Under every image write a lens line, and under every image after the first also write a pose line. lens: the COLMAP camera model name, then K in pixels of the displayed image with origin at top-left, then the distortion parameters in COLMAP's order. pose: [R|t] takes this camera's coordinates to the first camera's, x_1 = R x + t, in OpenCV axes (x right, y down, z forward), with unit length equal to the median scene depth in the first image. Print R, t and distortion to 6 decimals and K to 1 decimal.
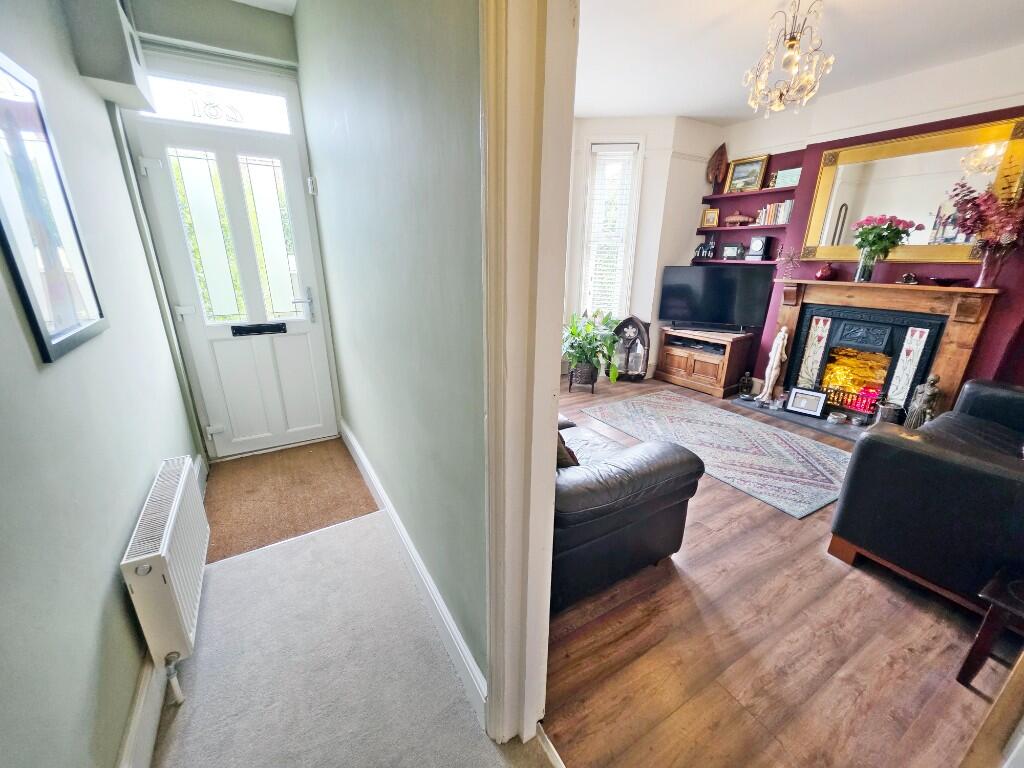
lens RADIAL K [[414.7, 0, 511.2], [0, 414.7, 390.3], [0, 0, 1]] dist [-0.000909, -0.000005]
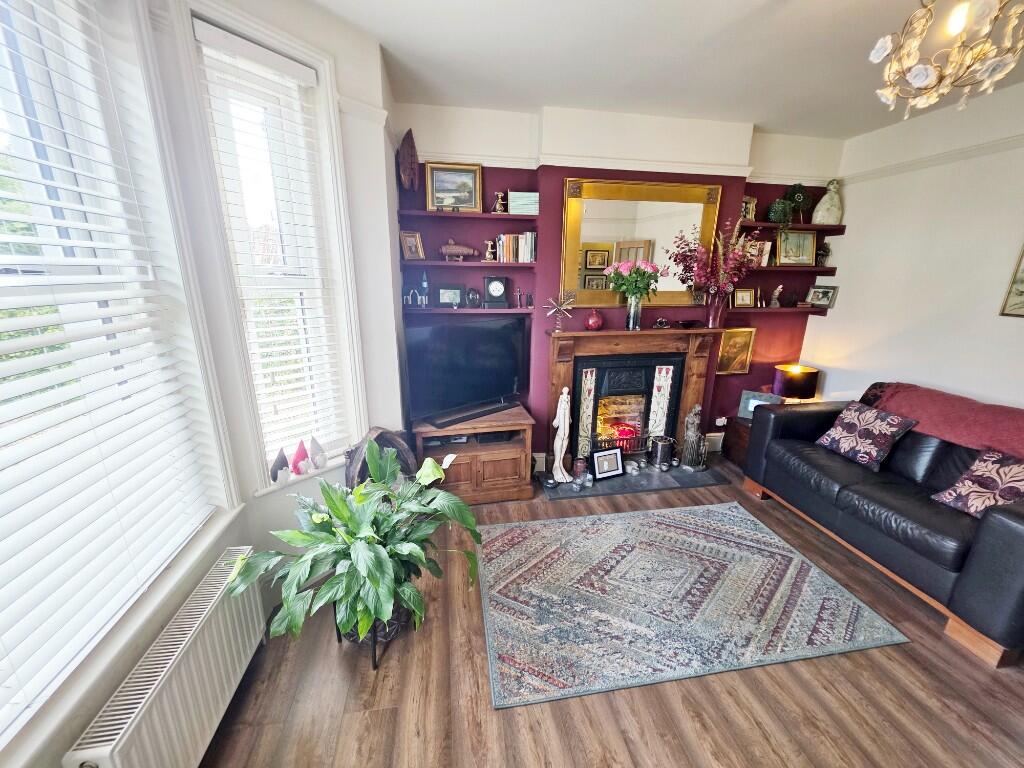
lens RADIAL K [[414.7, 0, 508.8], [0, 414.7, 390.7], [0, 0, 1]] dist [-0.000909, -0.000005]
pose [[0.350482, -0.260492, 0.899615, -0.125947], [0.288481, 0.943867, 0.160916, -0.340336], [-0.891034, 0.203124, 0.405955, 0.842175]]
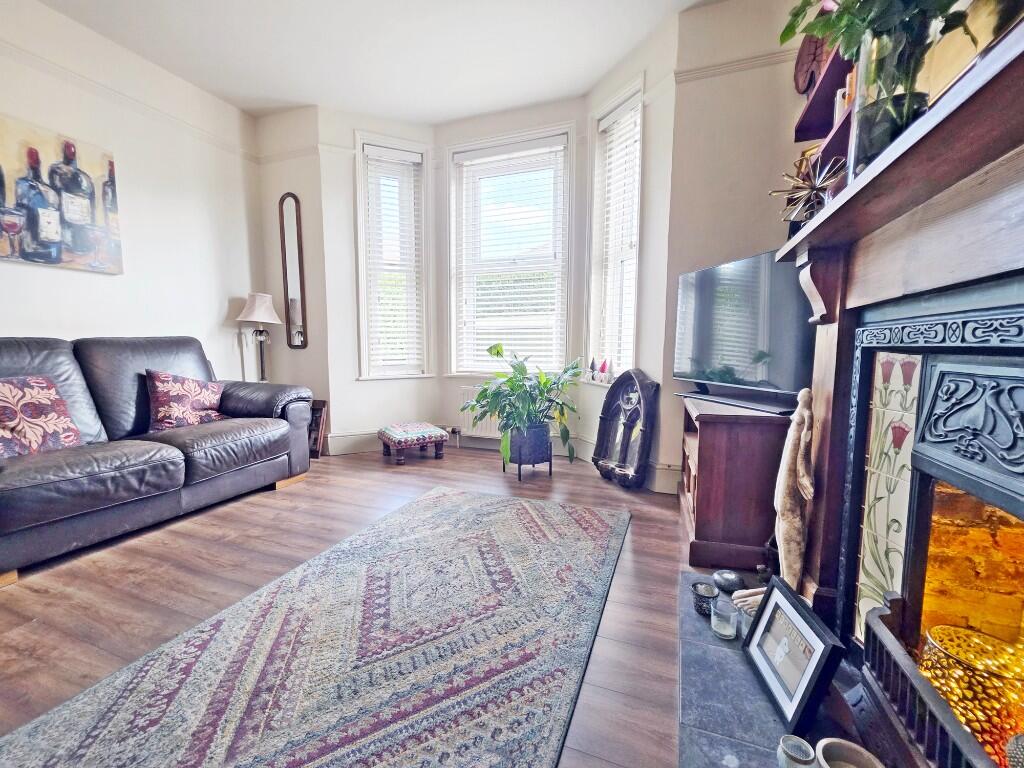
lens RADIAL K [[444.3, 0, 508.8], [0, 444.3, 388.9], [0, 0, 1]] dist [0.003840, 0.000130]
pose [[0.618782, 0.081281, -0.781347, 0.862345], [-0.254916, 0.961584, -0.101849, -0.064452], [0.743052, 0.262200, 0.615731, 0.671044]]
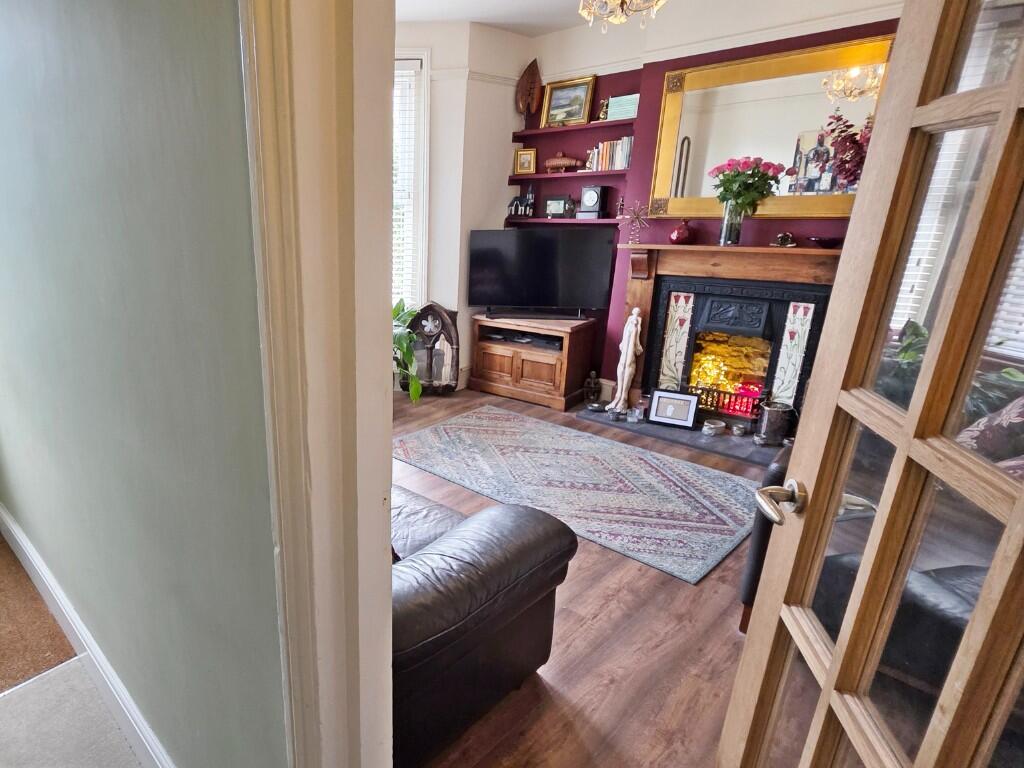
lens RADIAL K [[599.5, 0, 344.9], [0, 599.5, 388.9], [0, 0, 1]] dist [0.001375, -0.002209]
pose [[0.985450, -0.078969, 0.150508, -0.020867], [0.082257, 0.996487, -0.015735, -0.039877], [-0.148736, 0.027886, 0.988484, 0.035823]]
